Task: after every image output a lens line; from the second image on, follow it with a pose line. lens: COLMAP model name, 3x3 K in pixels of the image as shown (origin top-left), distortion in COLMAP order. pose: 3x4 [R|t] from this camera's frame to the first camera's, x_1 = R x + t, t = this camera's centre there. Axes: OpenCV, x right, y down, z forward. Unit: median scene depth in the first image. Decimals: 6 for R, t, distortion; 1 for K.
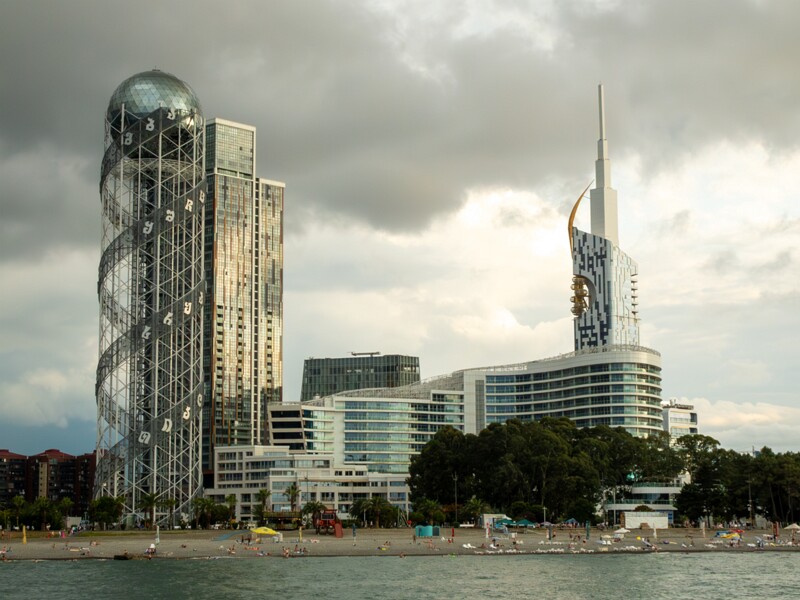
lens RADIAL K [[1624.1, 0, 400.5], [0, 1624.1, 306.5], [0, 0, 1]] dist [0.013309, 0.000000]
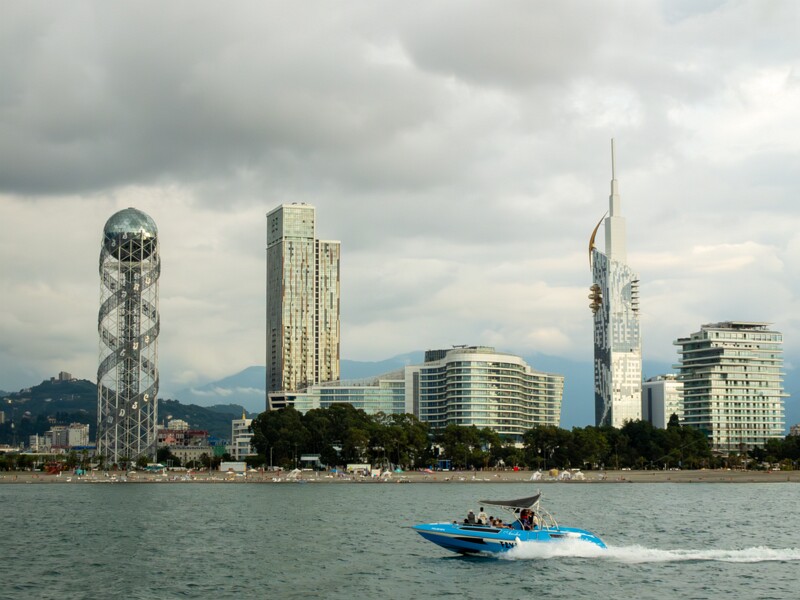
lens RADIAL K [[1624.1, 0, 403.5], [0, 1624.1, 302.6], [0, 0, 1]] dist [0.013309, 0.000000]
pose [[0.896466, -0.044314, -0.440892, 0.670384], [0.058862, 0.998078, 0.019367, -0.046477], [0.439186, -0.043313, 0.897351, -0.337372]]
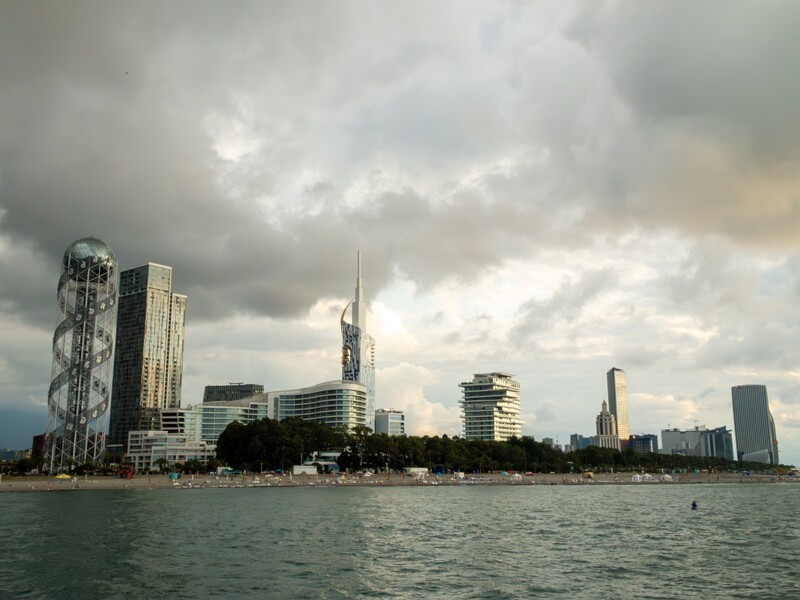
lens RADIAL K [[814.1, 0, 399.2], [0, 814.1, 298.6], [0, 0, 1]] dist [0.050768, 0.000000]
pose [[0.995508, 0.021548, 0.092193, 0.098179], [-0.014571, 0.997024, -0.075700, -0.001576], [-0.093550, 0.074017, 0.992859, -0.006876]]
